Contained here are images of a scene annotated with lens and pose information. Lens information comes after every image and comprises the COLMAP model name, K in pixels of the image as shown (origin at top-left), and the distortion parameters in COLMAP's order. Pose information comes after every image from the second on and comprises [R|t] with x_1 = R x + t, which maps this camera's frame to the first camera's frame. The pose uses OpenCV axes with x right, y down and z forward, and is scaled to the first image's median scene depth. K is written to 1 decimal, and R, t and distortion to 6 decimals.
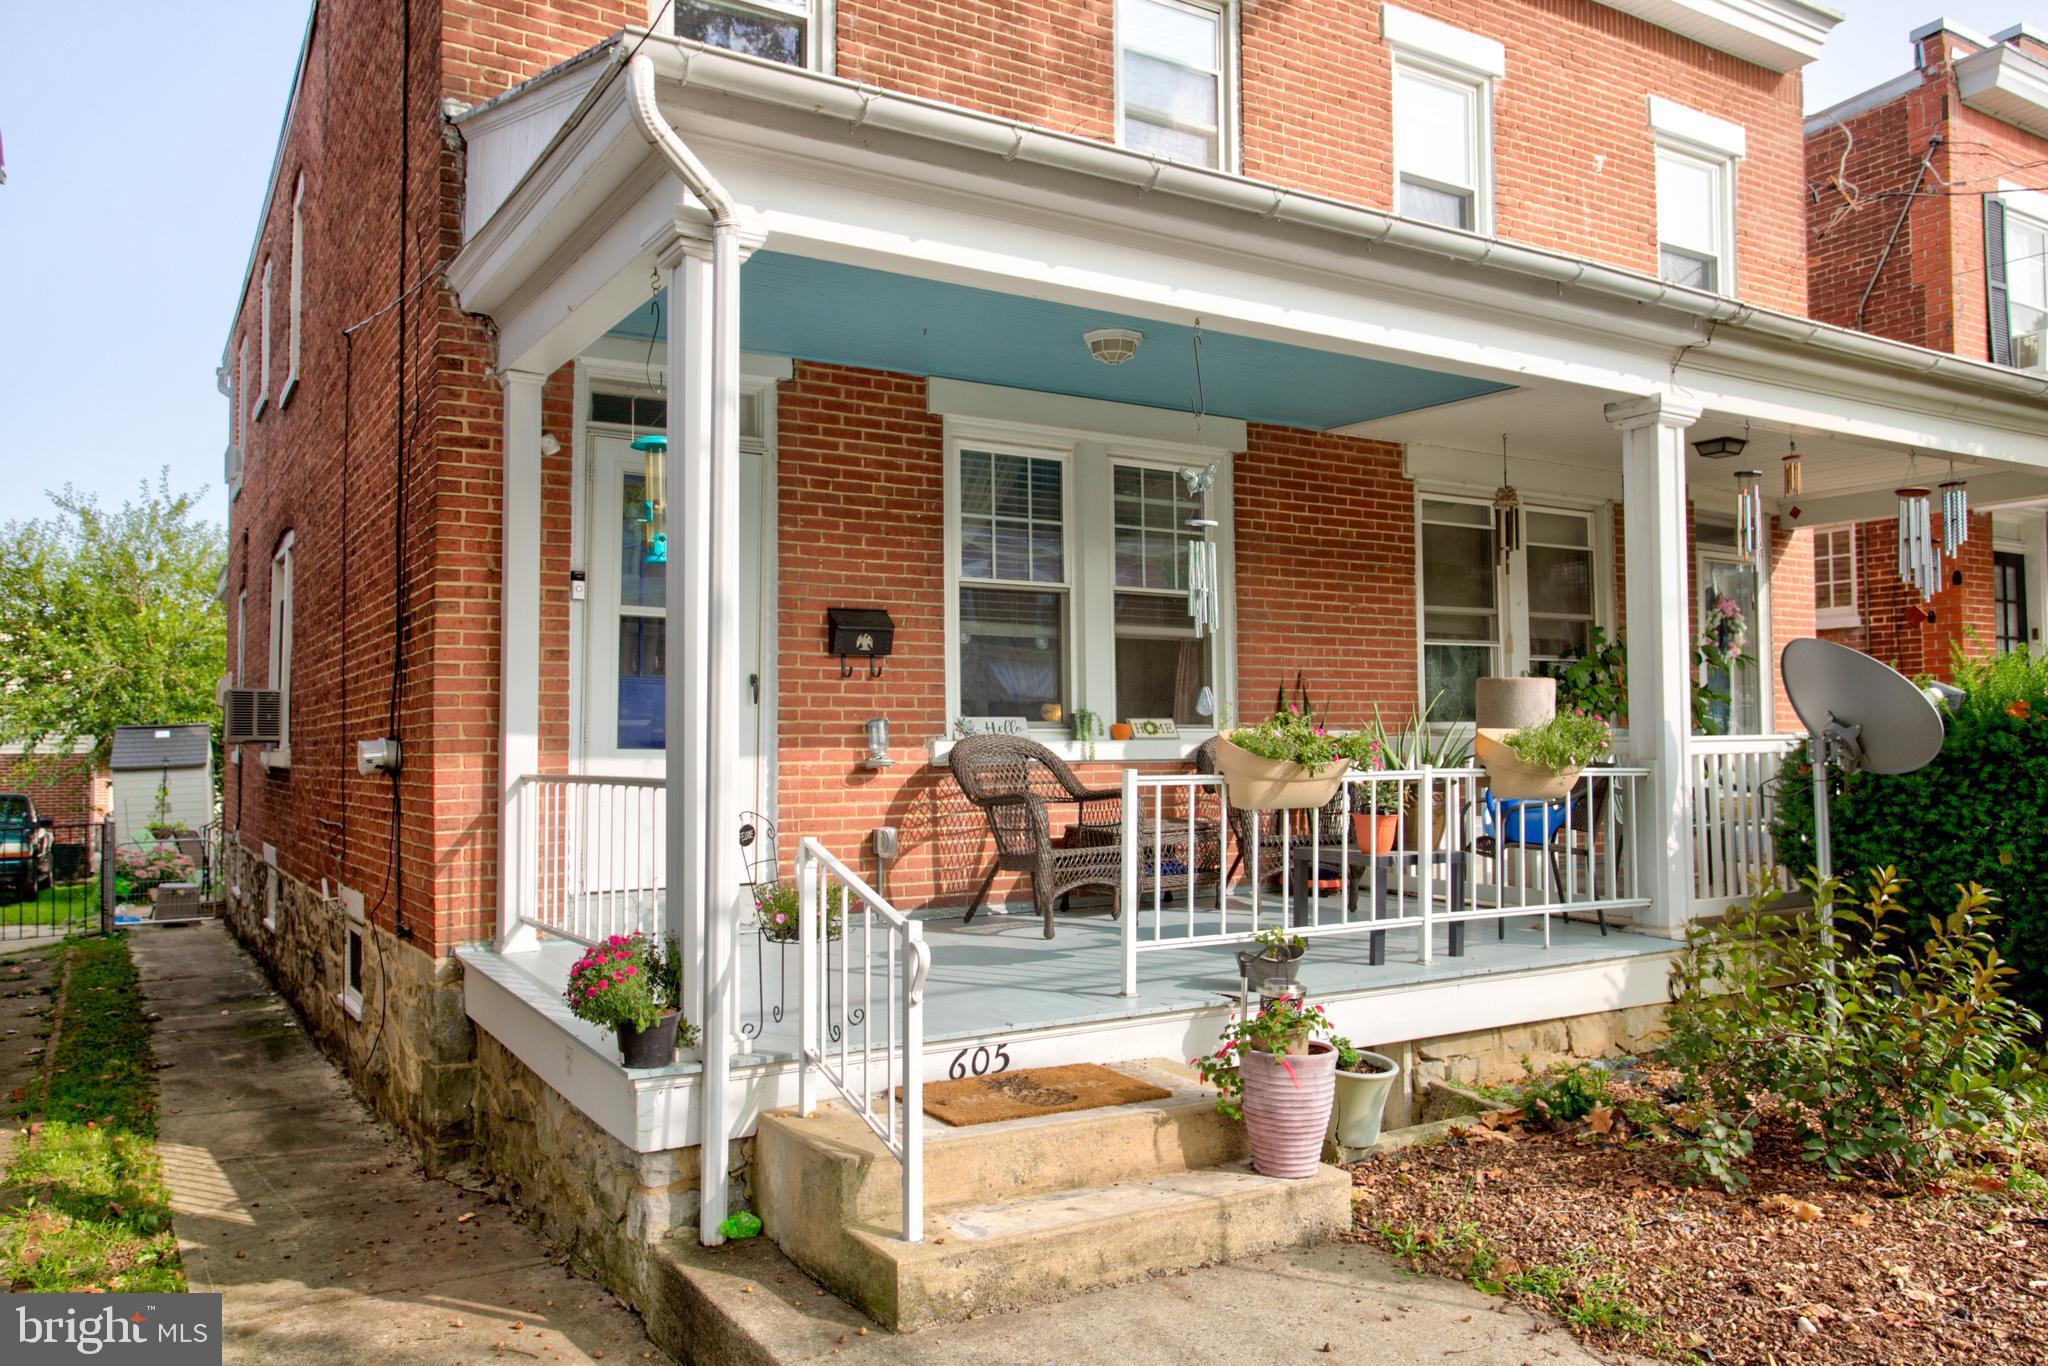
lens RADIAL K [[1514.8, 0, 1058.2], [0, 1514.8, 687.9], [0, 0, 1]] dist [-0.020808, 0.053211]
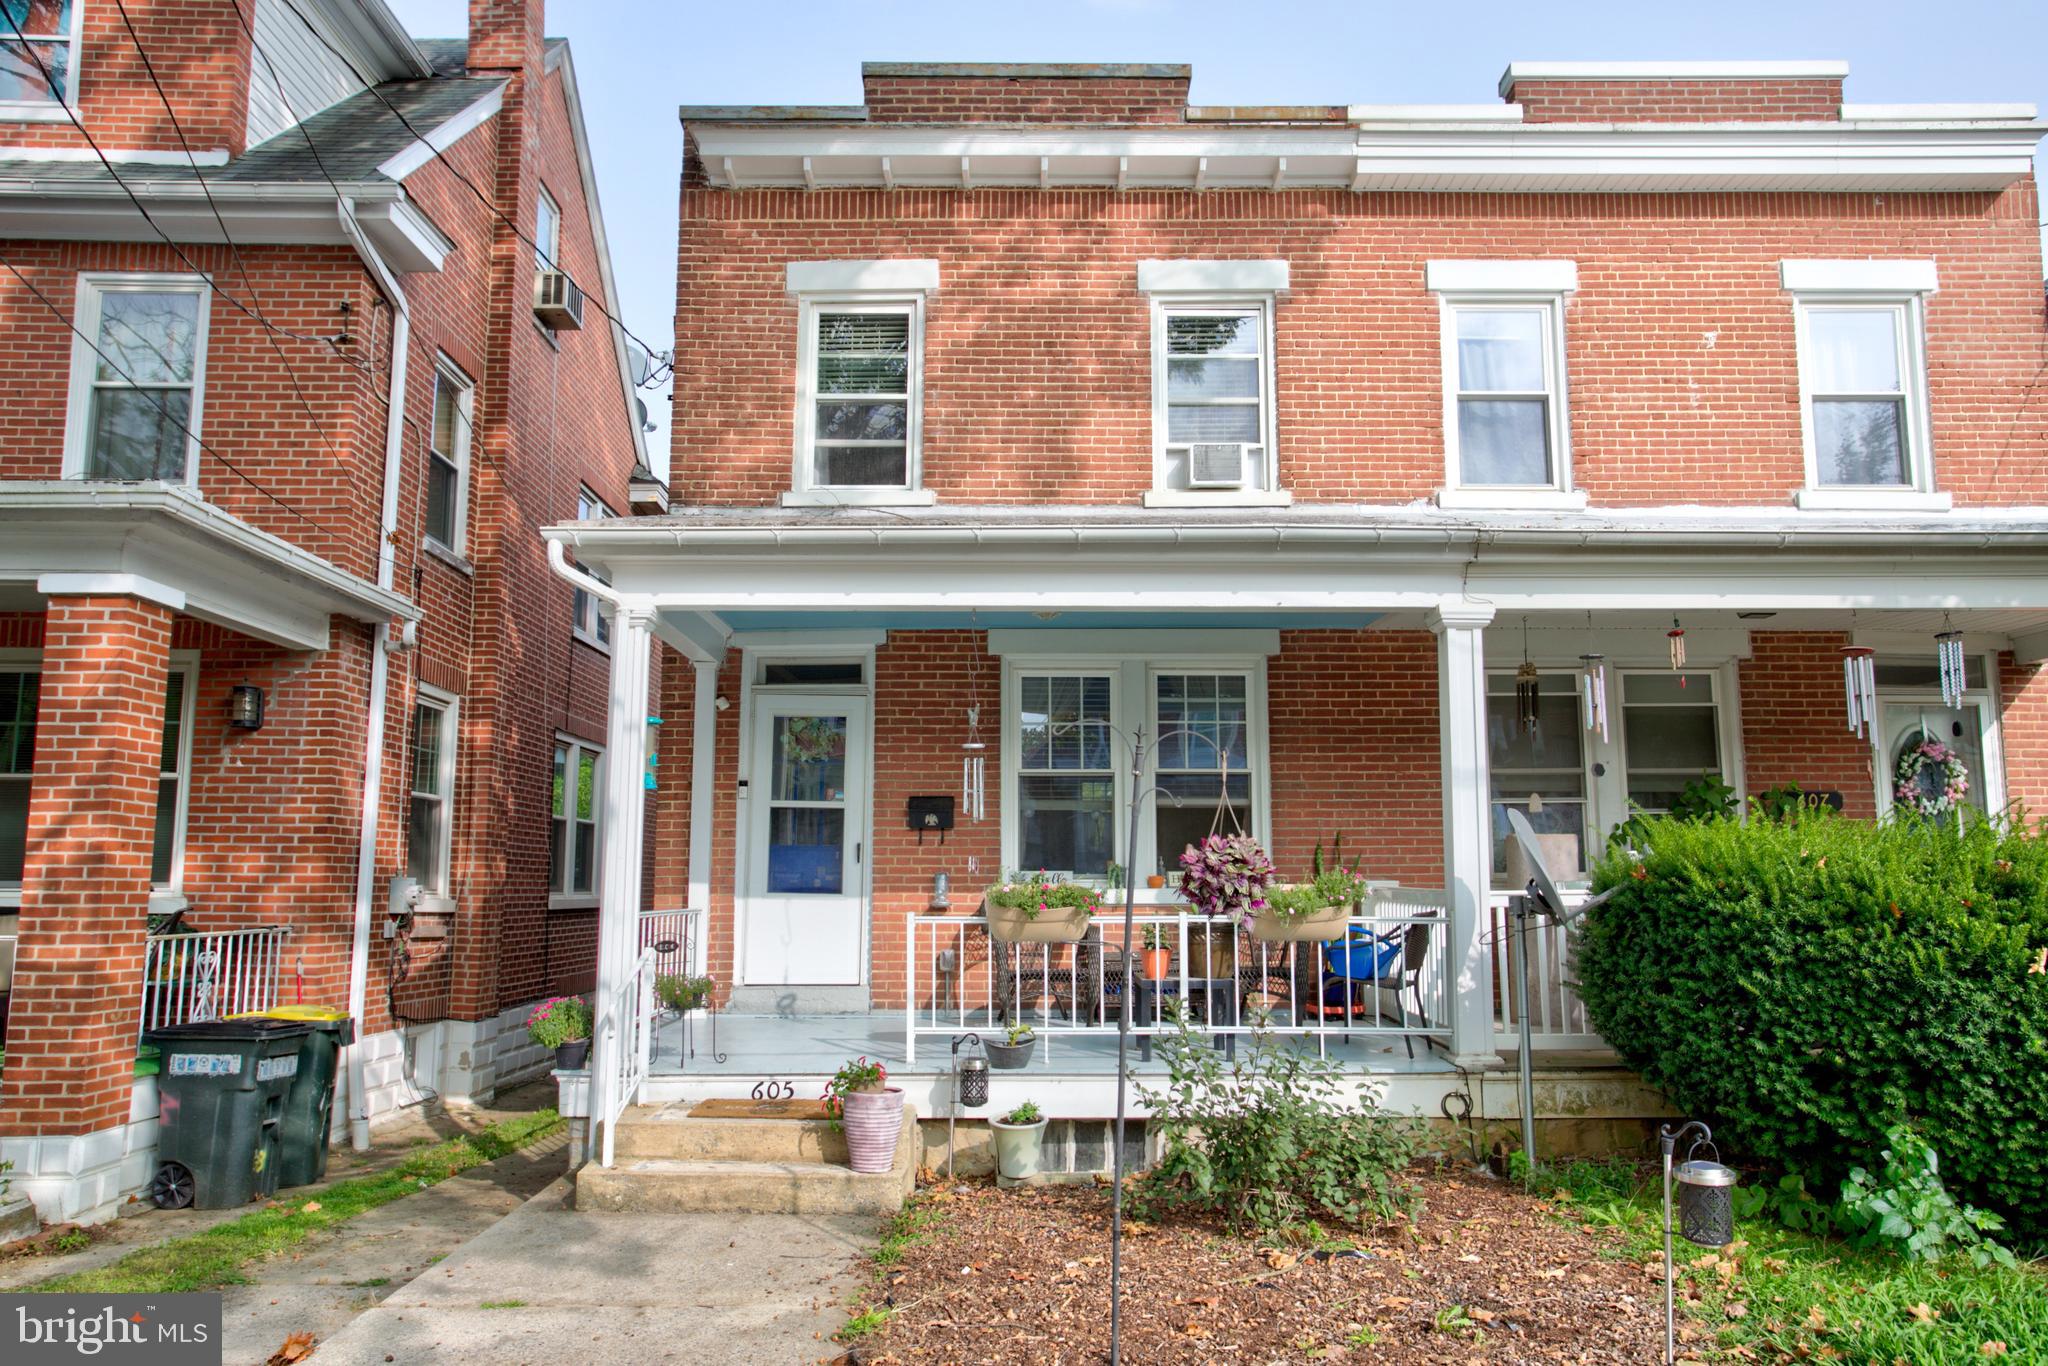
lens RADIAL K [[1514.8, 0, 1058.2], [0, 1514.8, 687.9], [0, 0, 1]] dist [-0.020808, 0.053211]
pose [[0.852505, -0.061231, -0.519120, 0.703236], [0.014983, 0.995570, -0.092825, -0.018764], [0.522504, 0.071356, 0.849646, -0.164852]]
